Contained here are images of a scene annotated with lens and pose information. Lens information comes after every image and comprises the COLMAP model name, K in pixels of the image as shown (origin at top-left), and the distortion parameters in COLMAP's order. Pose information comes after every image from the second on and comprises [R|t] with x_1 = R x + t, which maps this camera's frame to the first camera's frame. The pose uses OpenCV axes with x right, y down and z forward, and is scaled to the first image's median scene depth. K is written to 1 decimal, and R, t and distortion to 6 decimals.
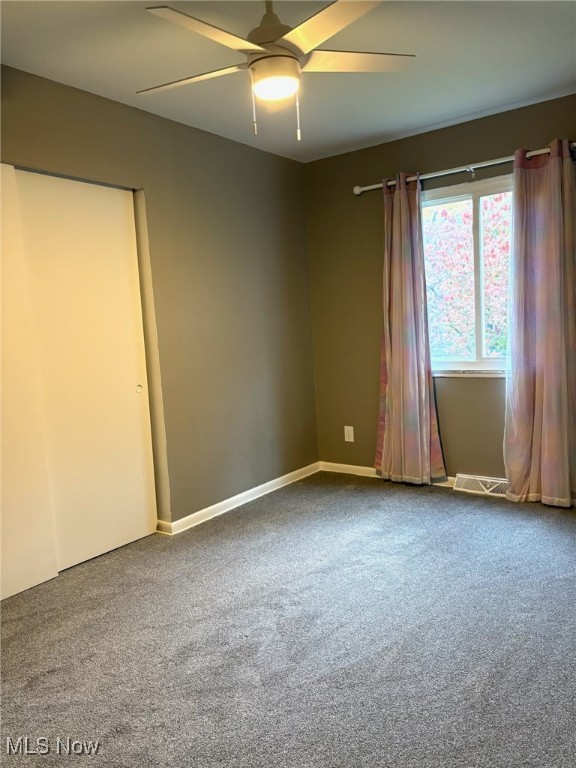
lens RADIAL K [[581.9, 0, 291.8], [0, 581.9, 388.8], [0, 0, 1]] dist [0.032245, -0.033293]
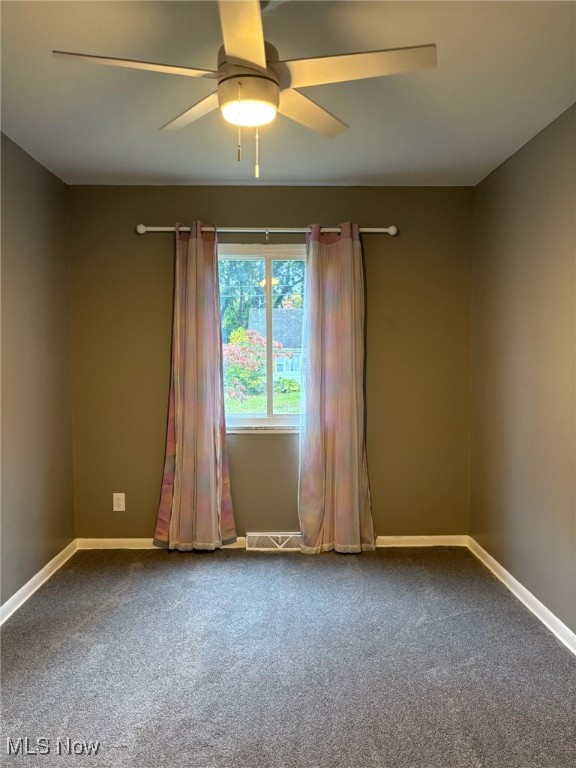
lens RADIAL K [[581.9, 0, 290.8], [0, 581.9, 383.8], [0, 0, 1]] dist [0.032245, -0.033293]
pose [[0.789970, 0.024511, 0.612655, -0.273418], [0.025314, 0.997045, -0.072530, -0.031859], [-0.612622, 0.072805, 0.787015, 0.177987]]
